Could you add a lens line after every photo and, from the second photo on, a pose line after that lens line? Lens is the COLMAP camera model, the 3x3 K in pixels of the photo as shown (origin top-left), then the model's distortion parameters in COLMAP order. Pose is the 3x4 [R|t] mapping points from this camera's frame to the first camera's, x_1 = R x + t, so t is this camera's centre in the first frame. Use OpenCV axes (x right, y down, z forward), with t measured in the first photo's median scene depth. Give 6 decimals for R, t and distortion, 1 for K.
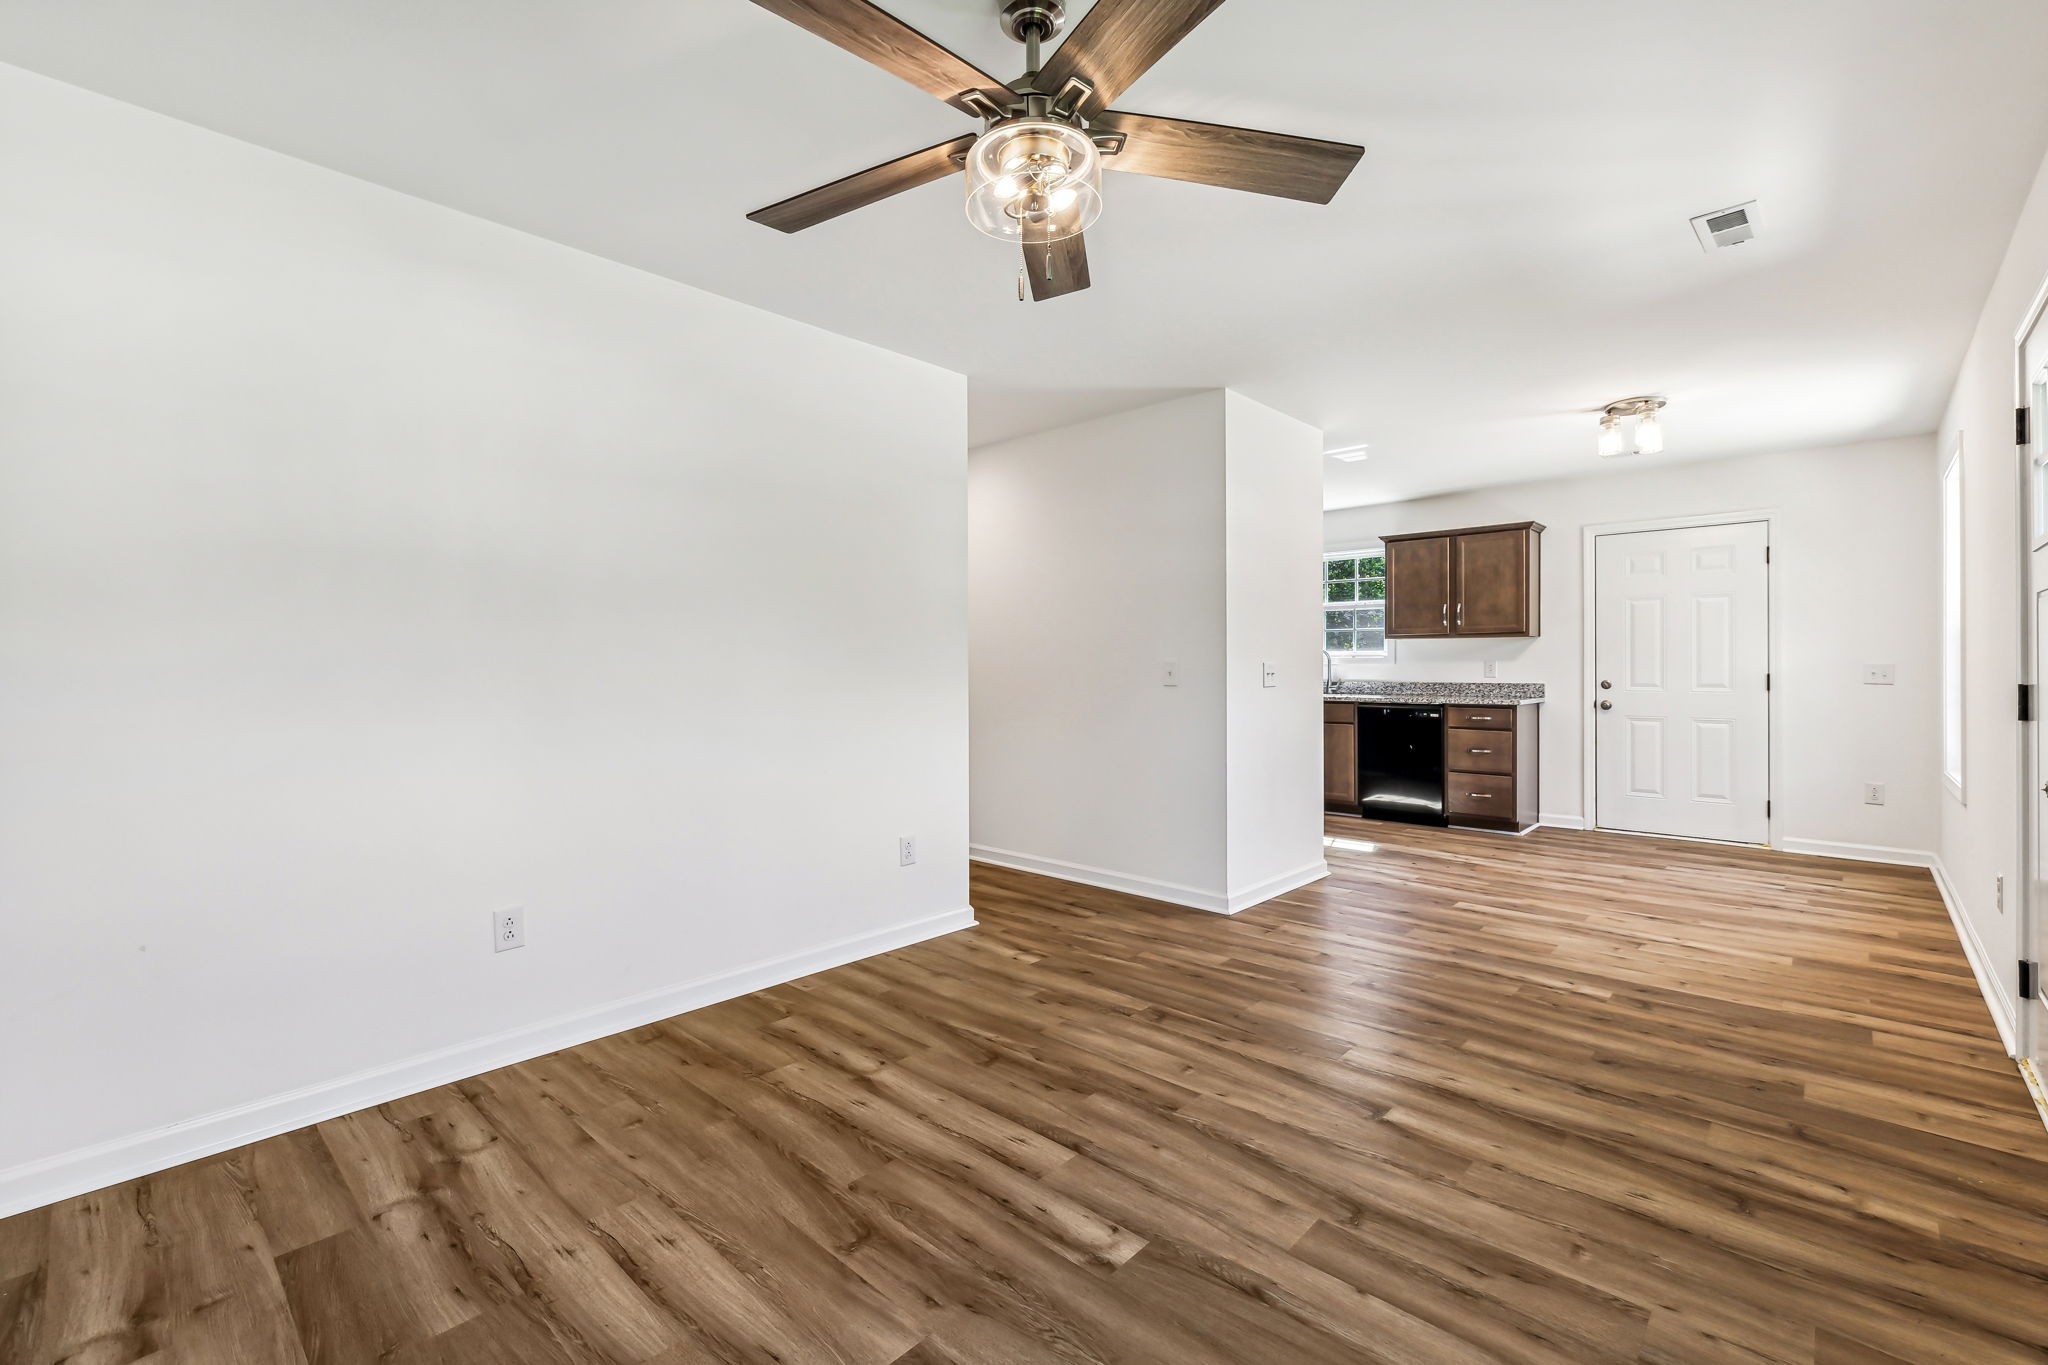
lens RADIAL K [[873.5, 0, 1021.3], [0, 873.5, 672.0], [0, 0, 1]] dist [0.003032, 0.000078]
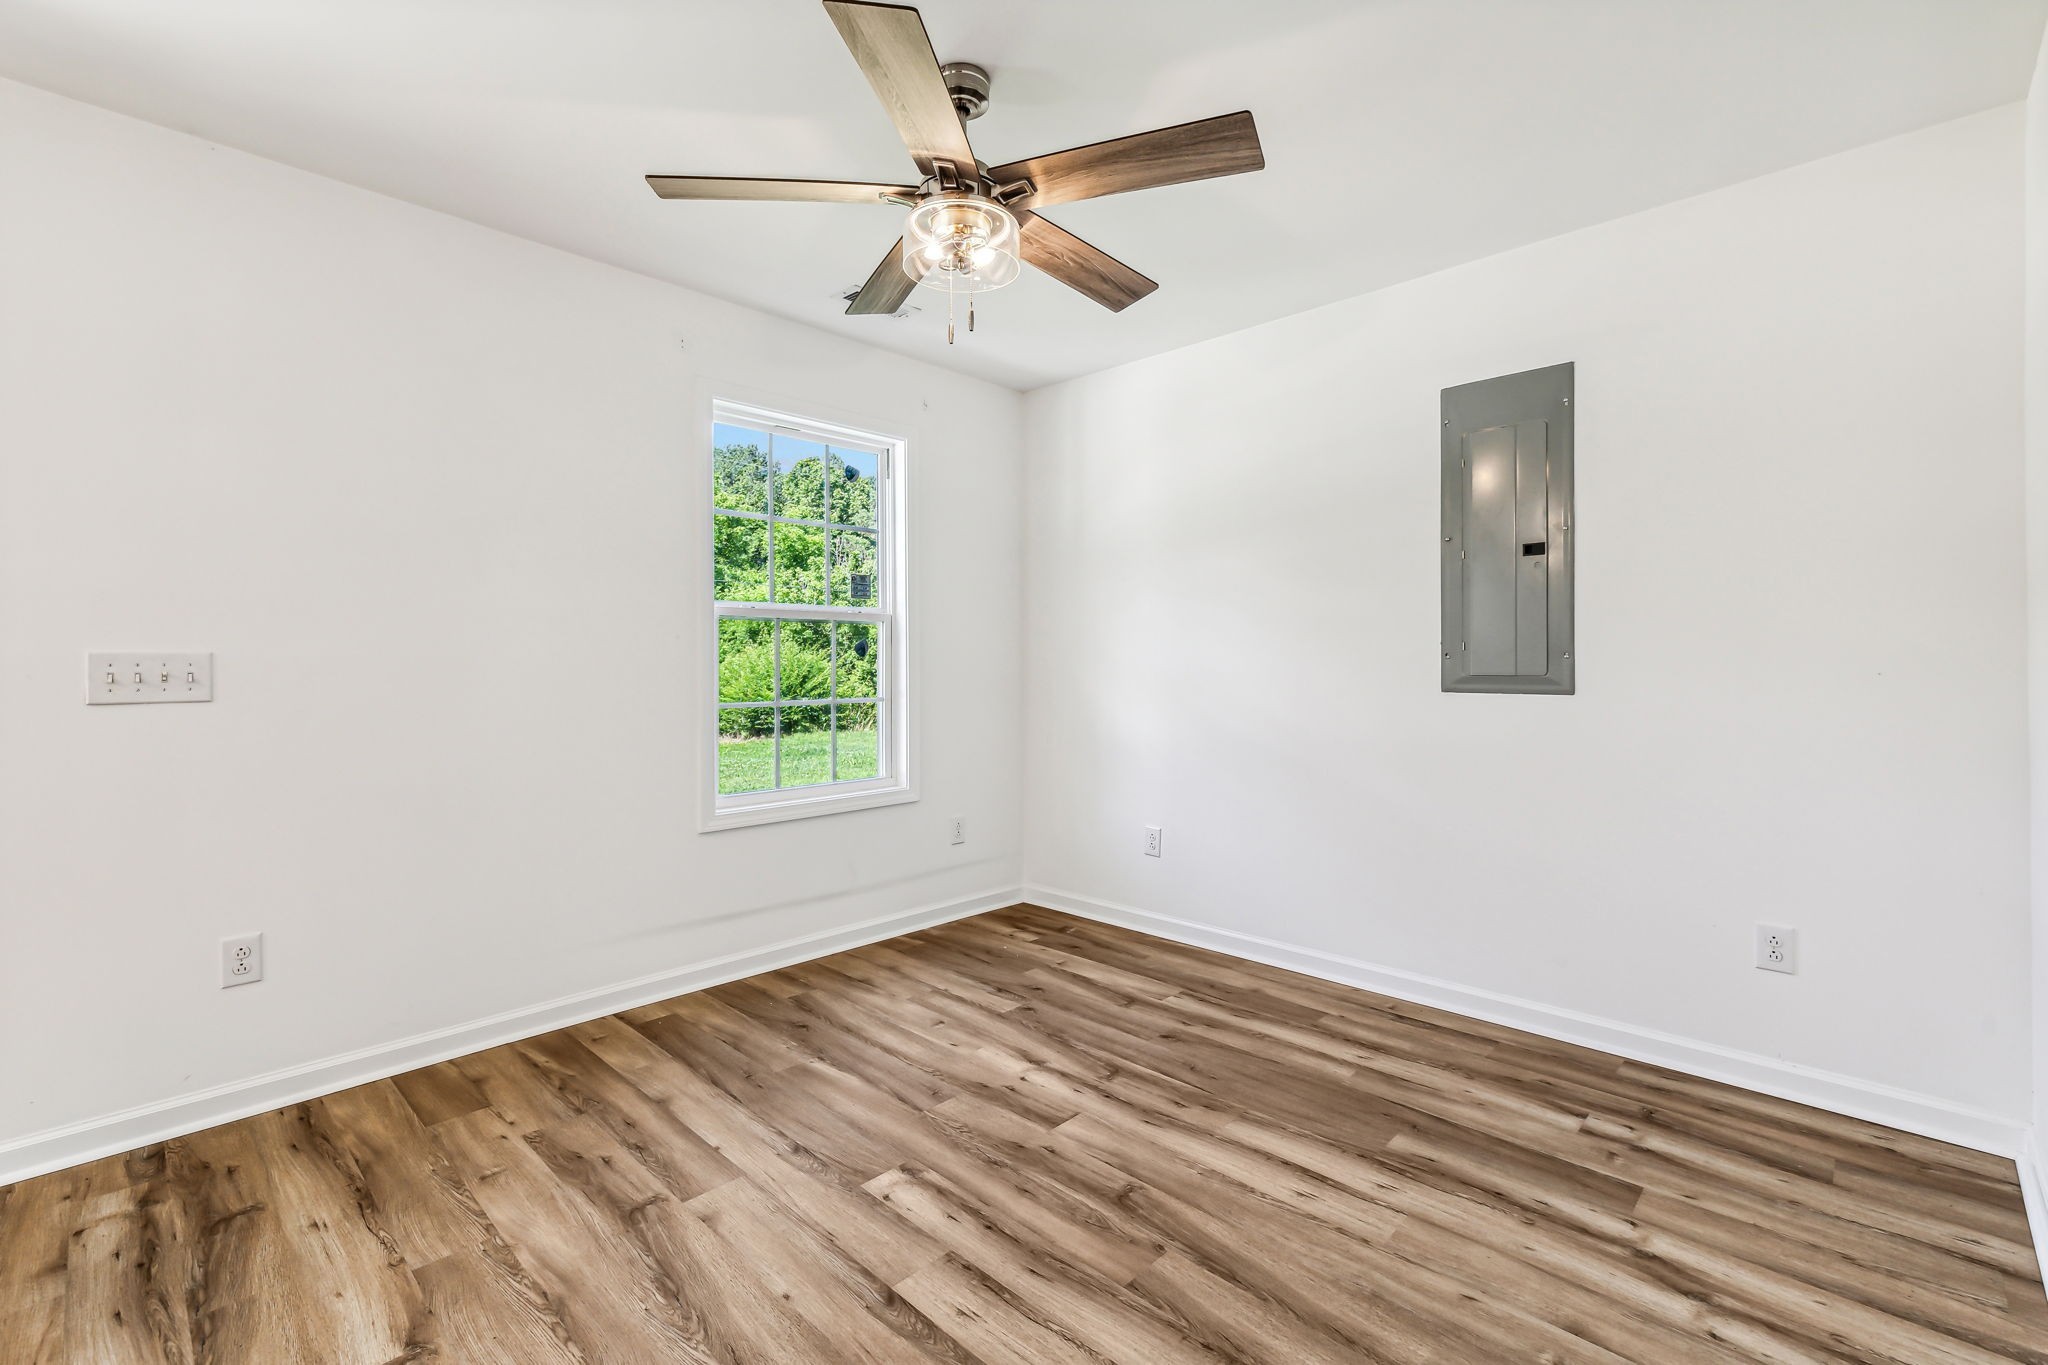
lens RADIAL K [[897.7, 0, 1021.3], [0, 897.7, 661.6], [0, 0, 1]] dist [0.003672, 0.000431]
pose [[-0.999838, 0.003129, 0.017698, -0.056208], [0.003203, 0.999986, 0.004146, -0.008014], [-0.017685, 0.004202, -0.999835, 1.520629]]
